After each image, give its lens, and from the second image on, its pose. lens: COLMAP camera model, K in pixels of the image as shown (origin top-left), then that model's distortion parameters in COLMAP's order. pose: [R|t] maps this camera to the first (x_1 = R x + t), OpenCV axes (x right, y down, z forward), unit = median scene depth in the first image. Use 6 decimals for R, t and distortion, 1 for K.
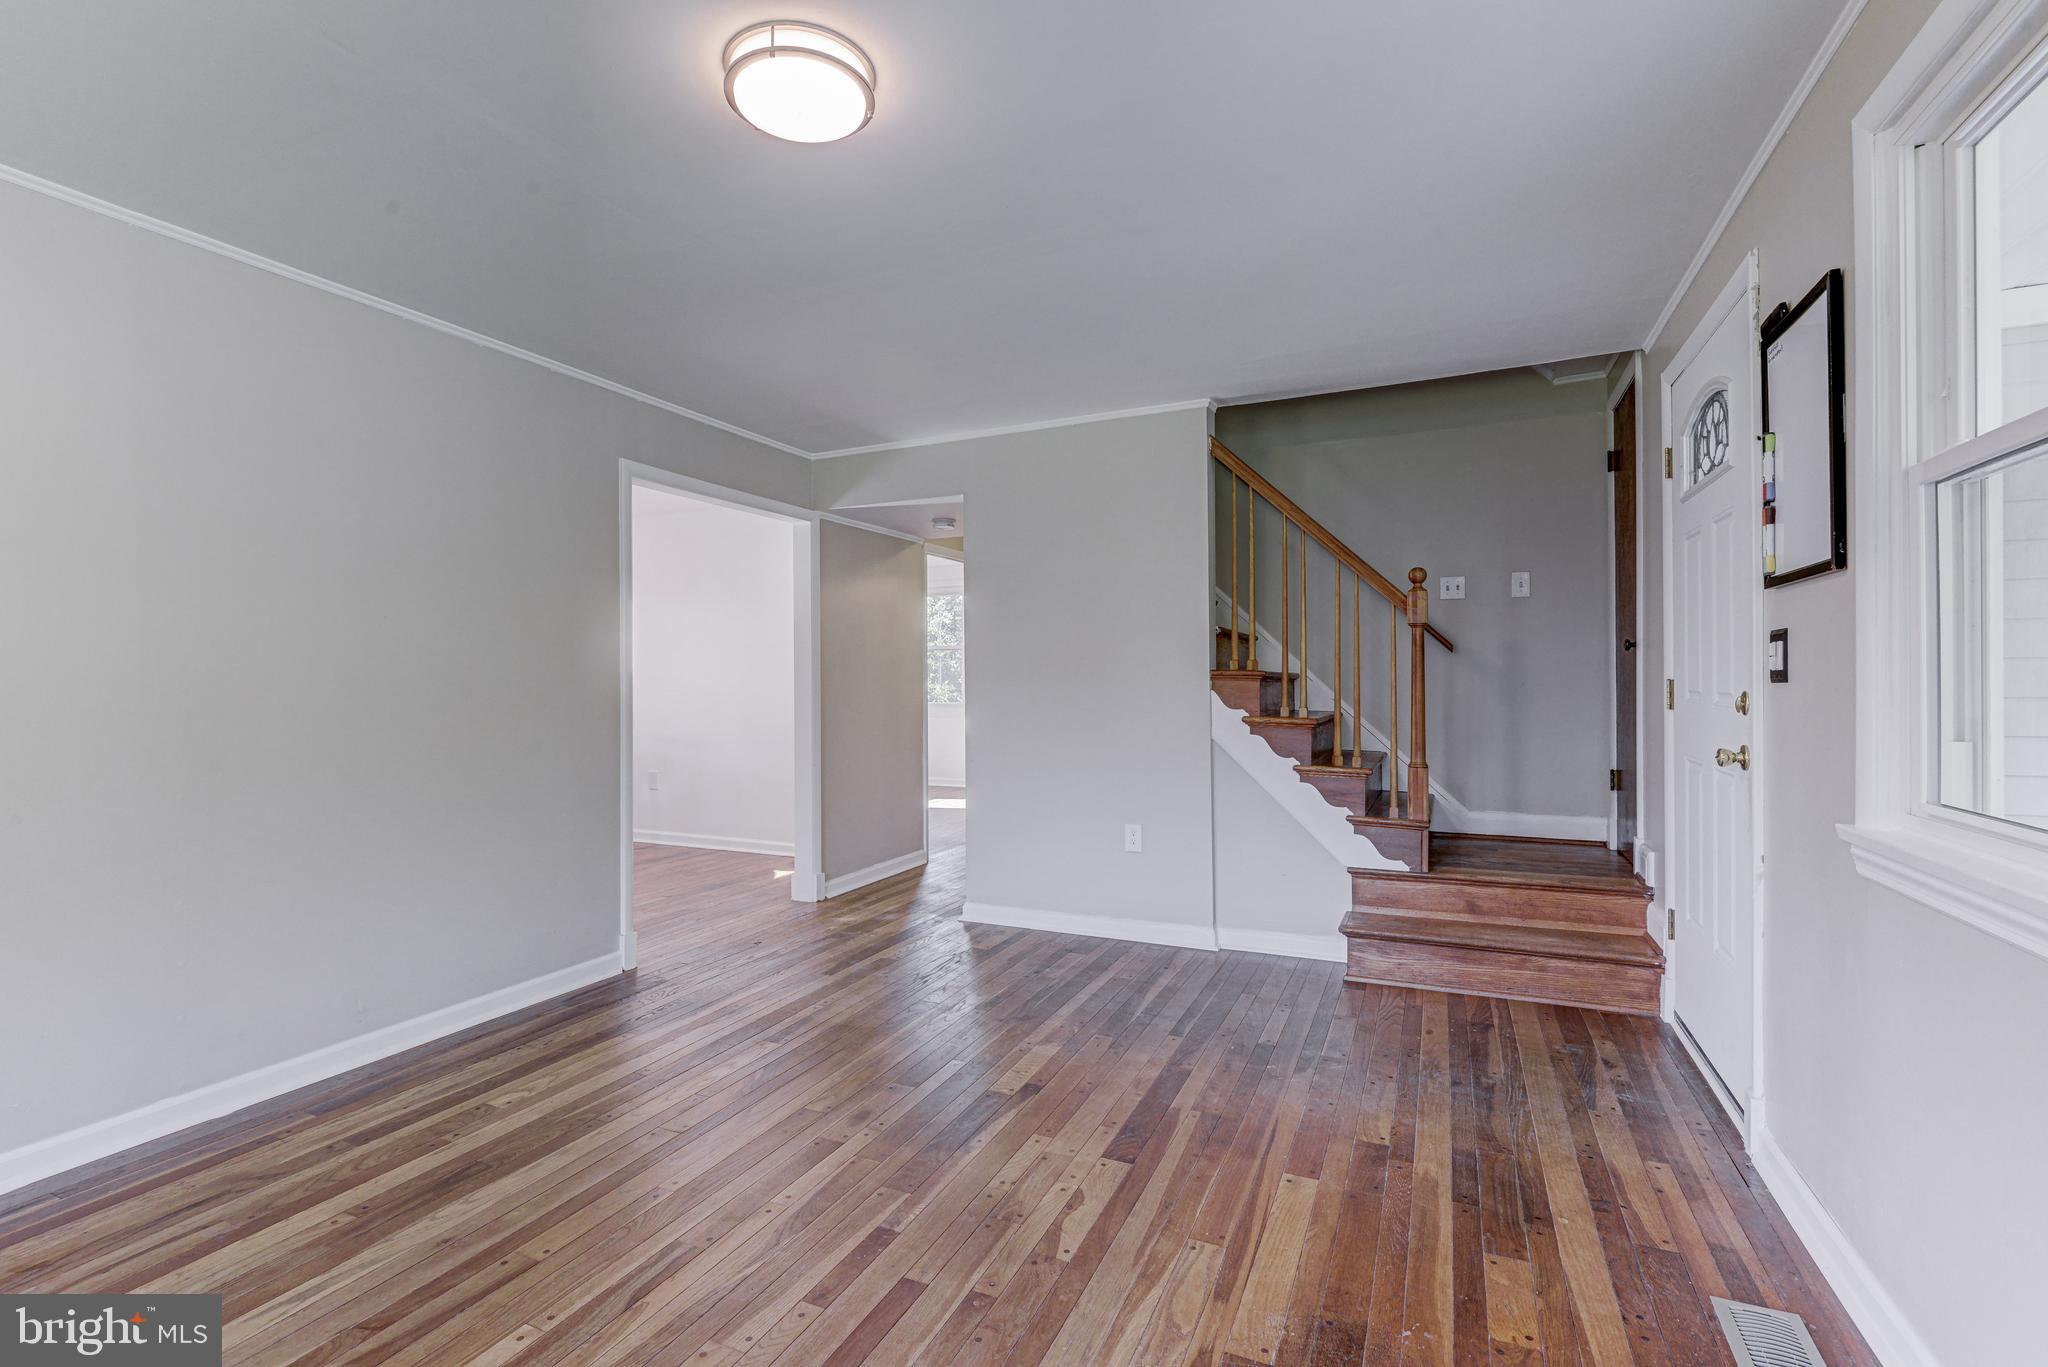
lens RADIAL K [[936.7, 0, 1012.1], [0, 936.7, 677.7], [0, 0, 1]] dist [0.013902, -0.013930]
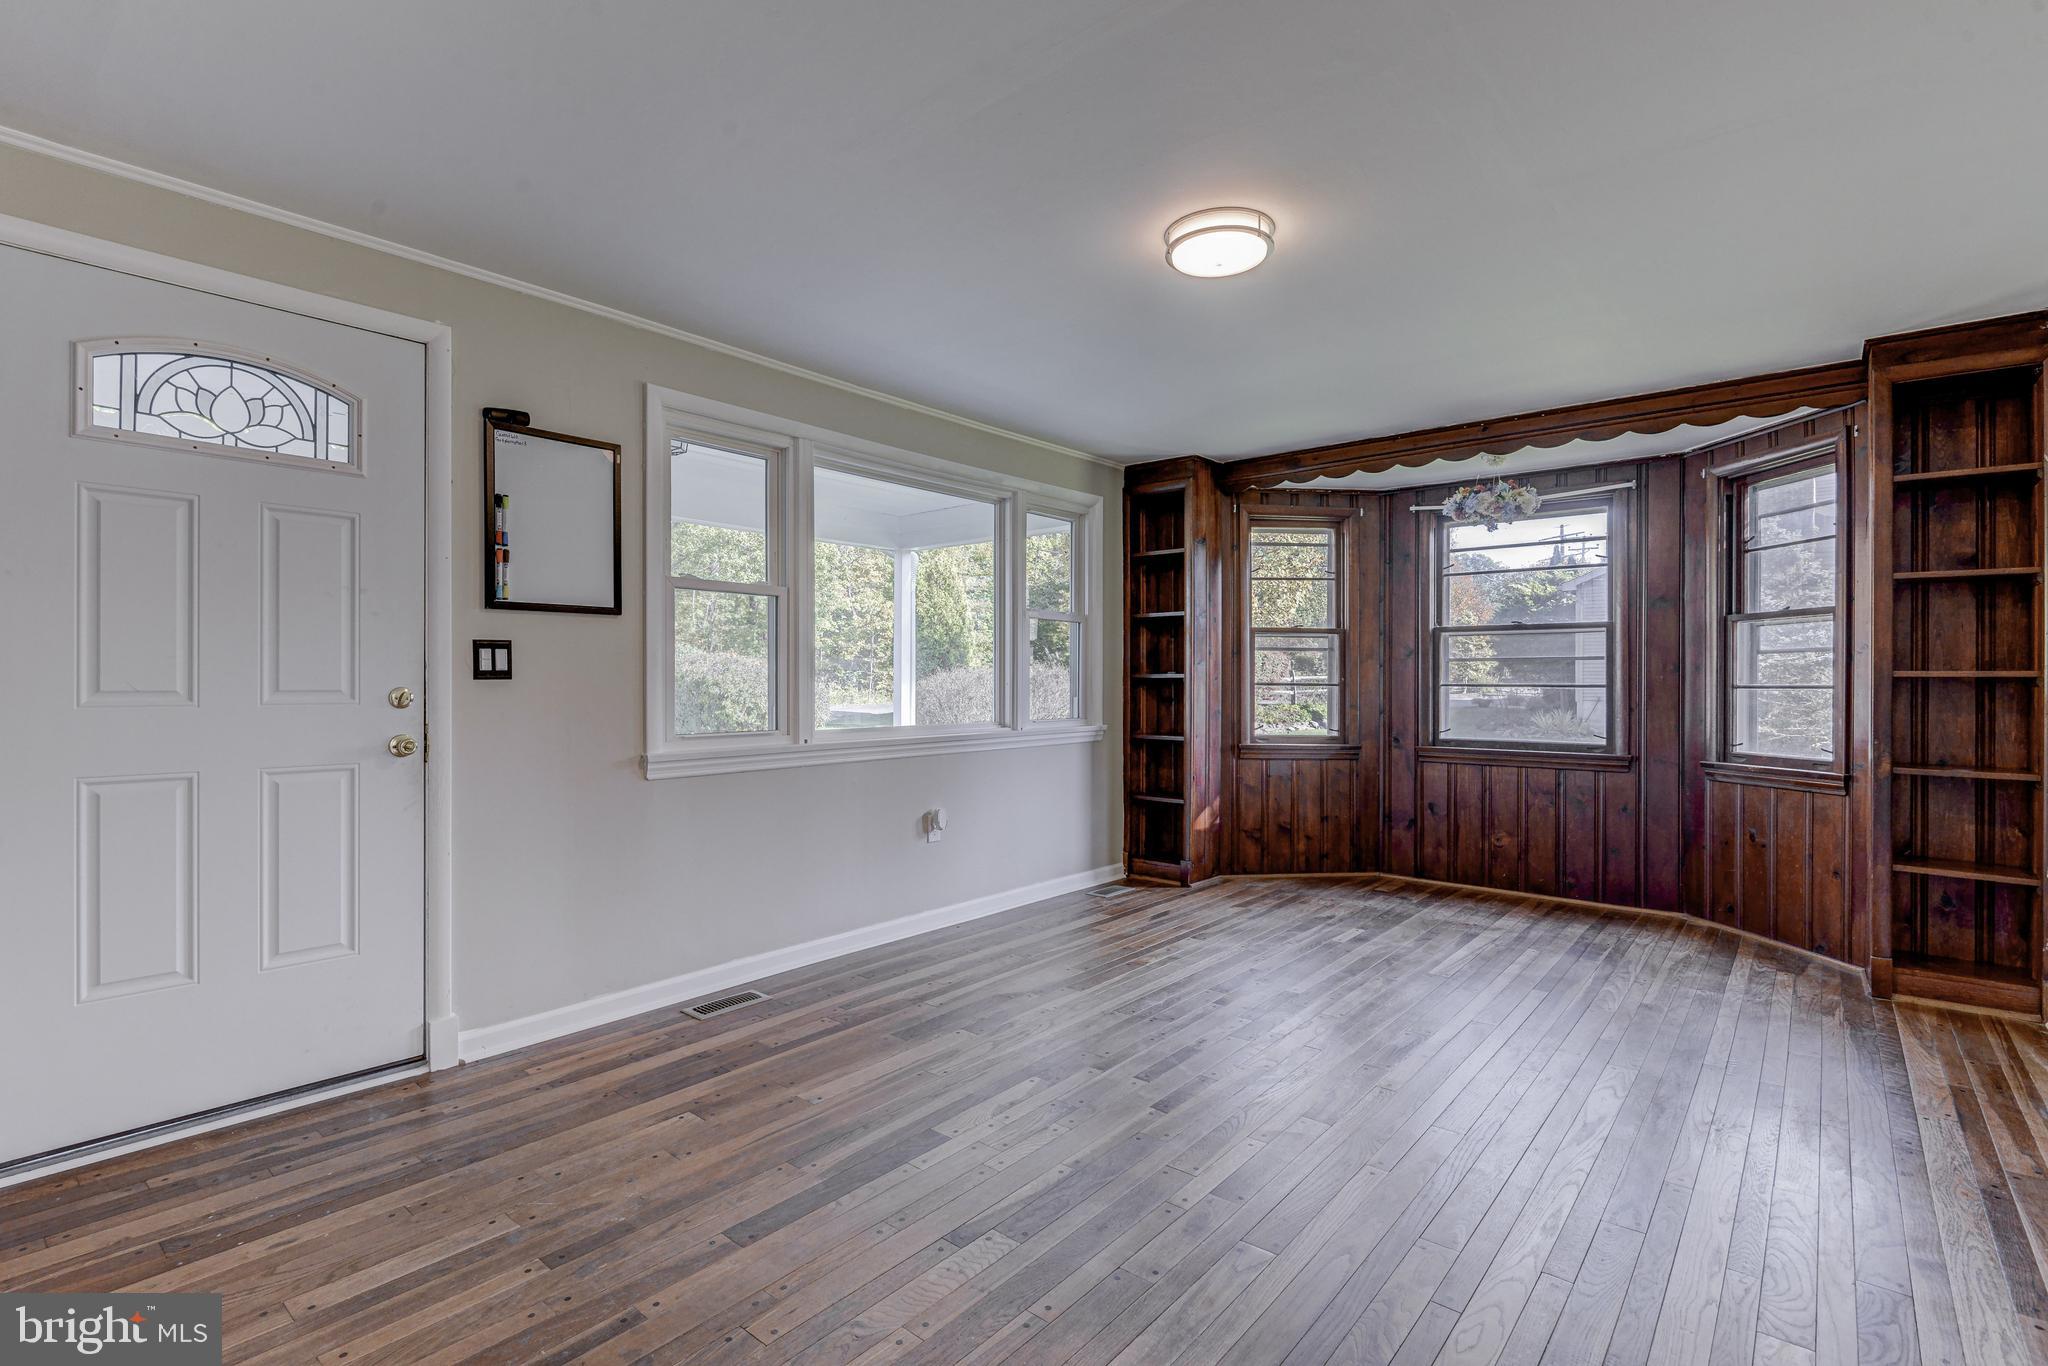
lens RADIAL K [[962.0, 0, 1029.4], [0, 962.0, 678.9], [0, 0, 1]] dist [0.014567, -0.013770]
pose [[-0.965054, 0.005533, 0.261992, -0.279622], [0.003522, 0.999961, -0.008144, 0.019024], [-0.262027, -0.006937, -0.965036, 2.102794]]
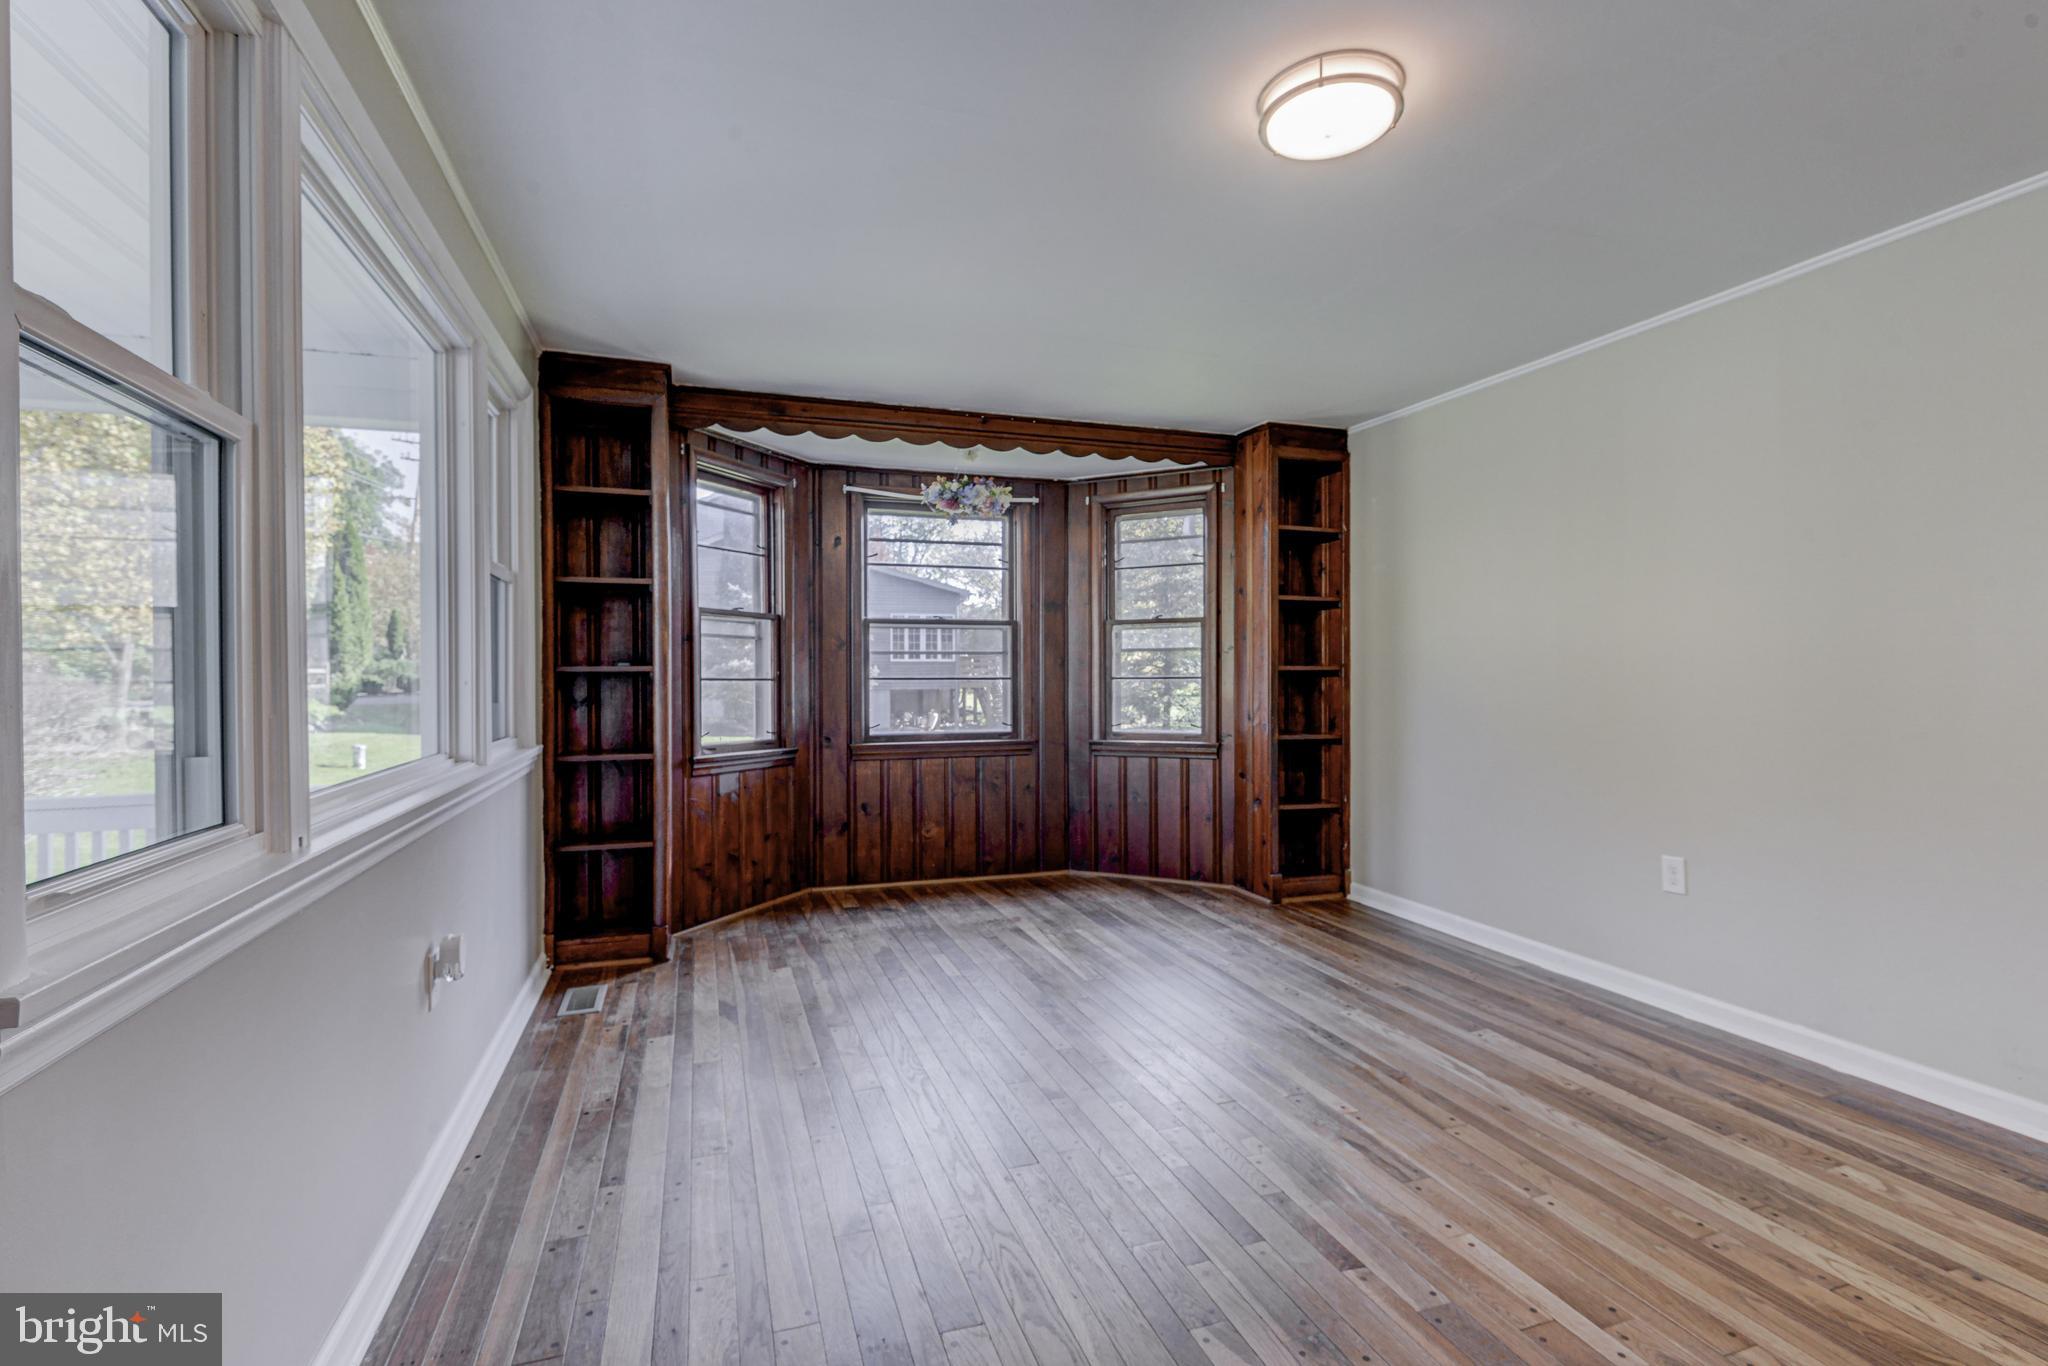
lens RADIAL K [[936.7, 0, 1012.1], [0, 936.7, 677.2], [0, 0, 1]] dist [0.013902, -0.013930]
pose [[-0.727907, 0.013755, -0.685537, 0.680729], [0.009727, 0.999905, 0.009734, -0.004007], [0.685606, 0.000417, -0.727972, 1.333060]]
